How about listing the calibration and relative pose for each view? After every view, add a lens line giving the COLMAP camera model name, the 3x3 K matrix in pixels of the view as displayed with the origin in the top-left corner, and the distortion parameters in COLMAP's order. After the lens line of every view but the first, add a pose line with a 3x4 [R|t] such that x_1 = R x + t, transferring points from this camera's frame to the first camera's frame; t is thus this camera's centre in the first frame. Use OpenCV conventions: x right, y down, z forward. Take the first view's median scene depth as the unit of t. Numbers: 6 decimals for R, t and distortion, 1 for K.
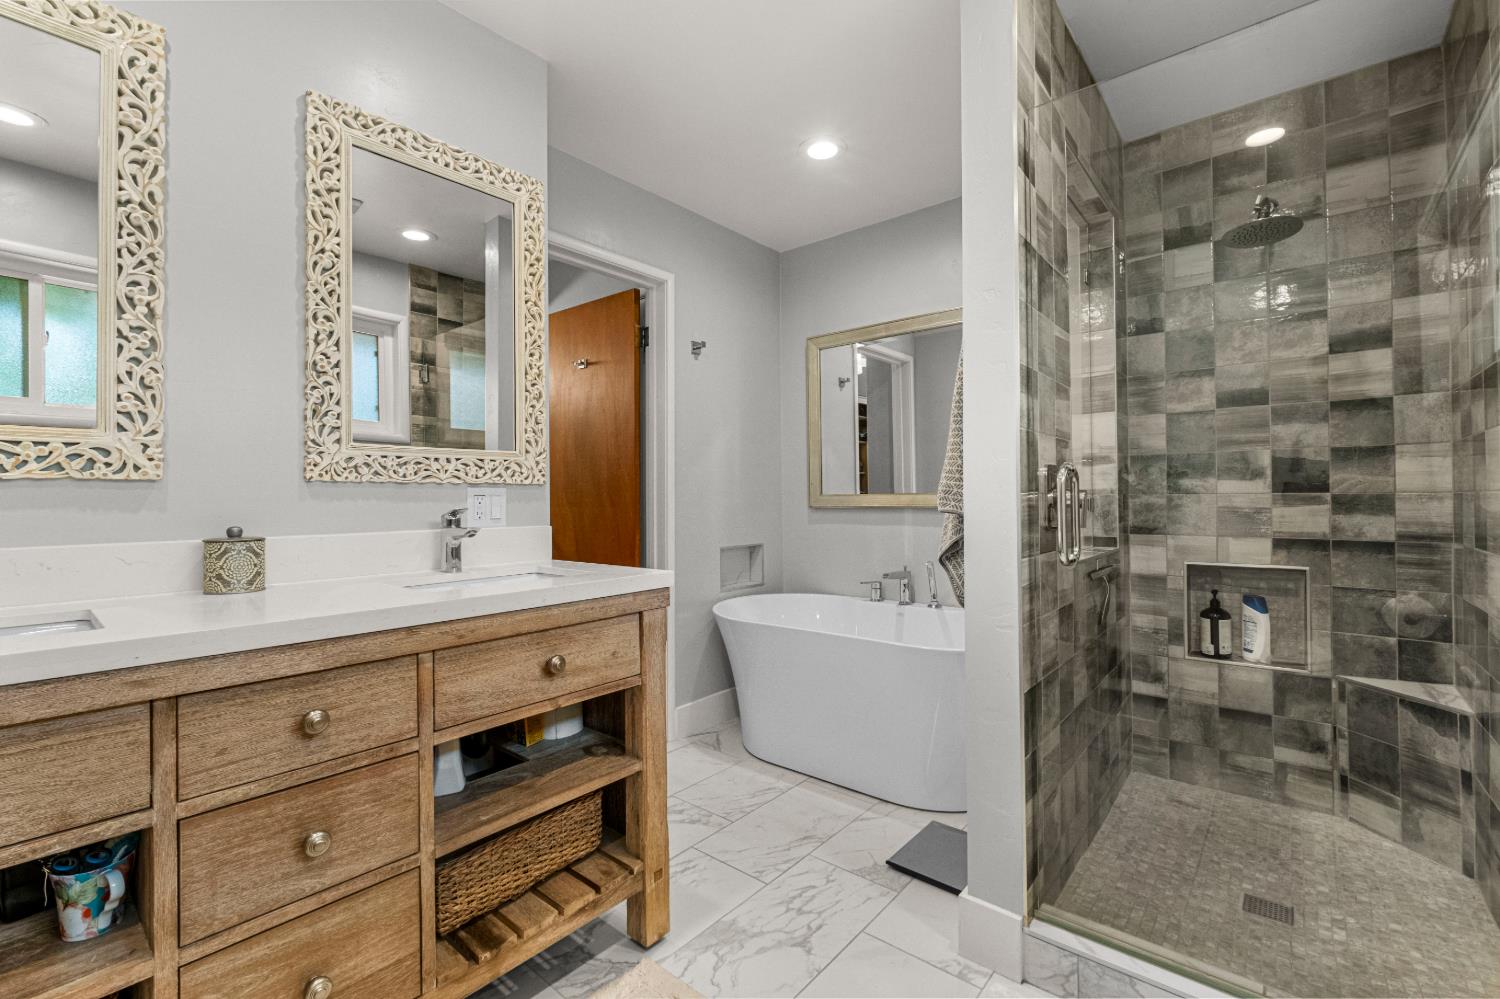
lens RADIAL K [[647.9, 0, 751.5], [0, 647.9, 499.0], [0, 0, 1]] dist [-0.001513, 0.000056]
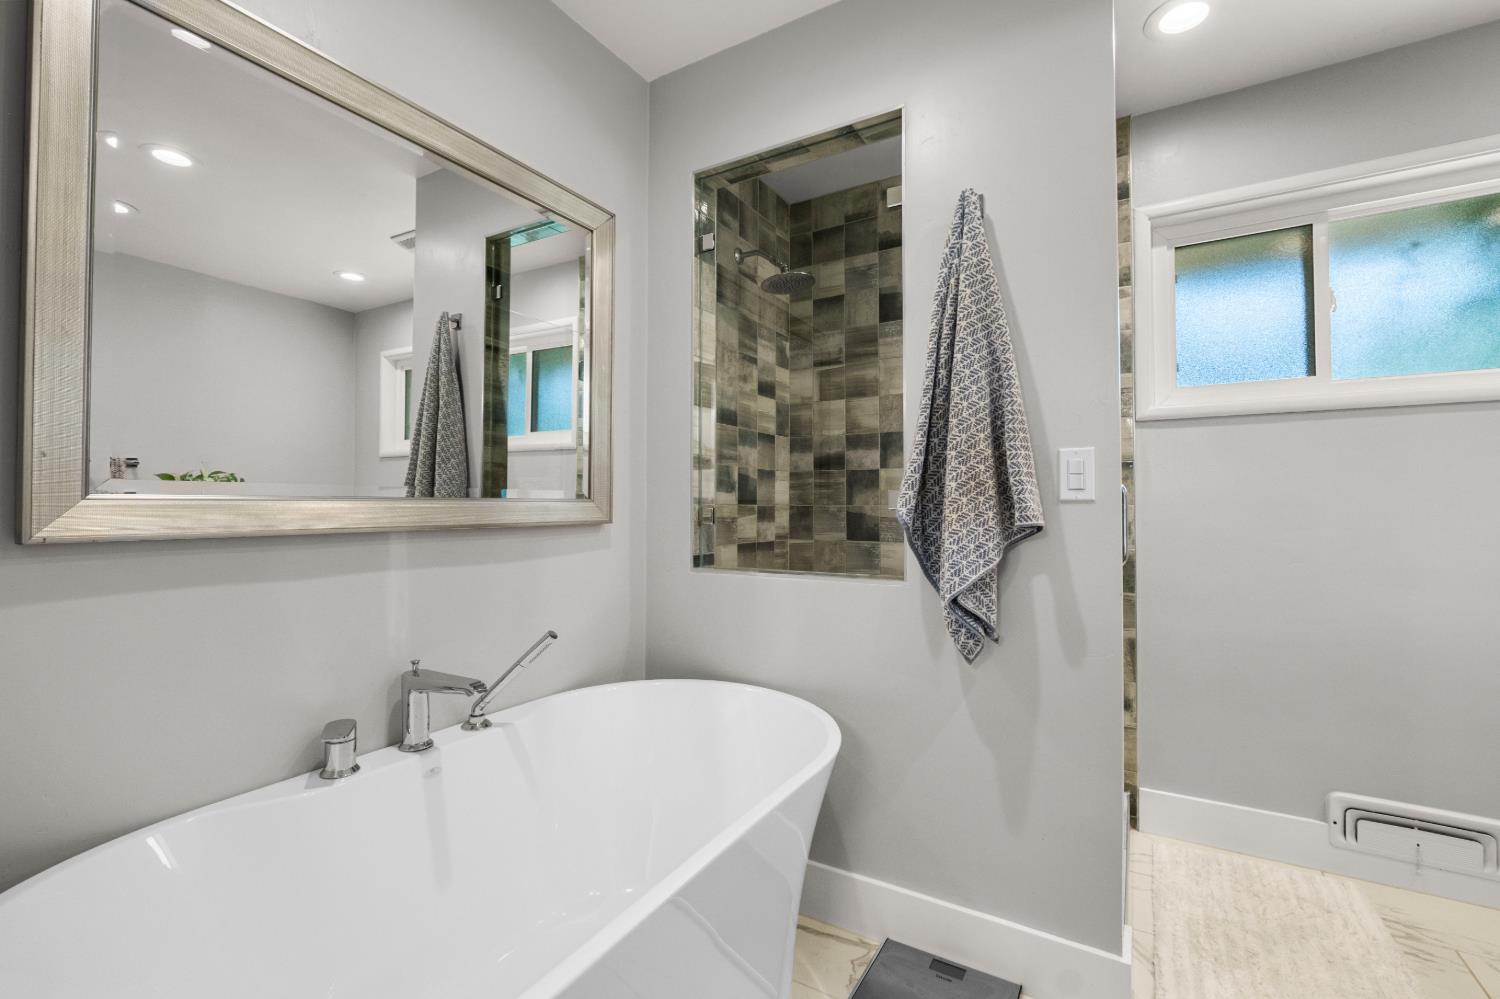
lens RADIAL K [[647.9, 0, 751.9], [0, 647.9, 486.7], [0, 0, 1]] dist [-0.001513, 0.000056]
pose [[-0.170174, 0.033543, 0.984843, -0.334905], [-0.000933, 0.999415, -0.034201, -0.001718], [-0.985414, -0.006739, -0.170043, 1.210029]]
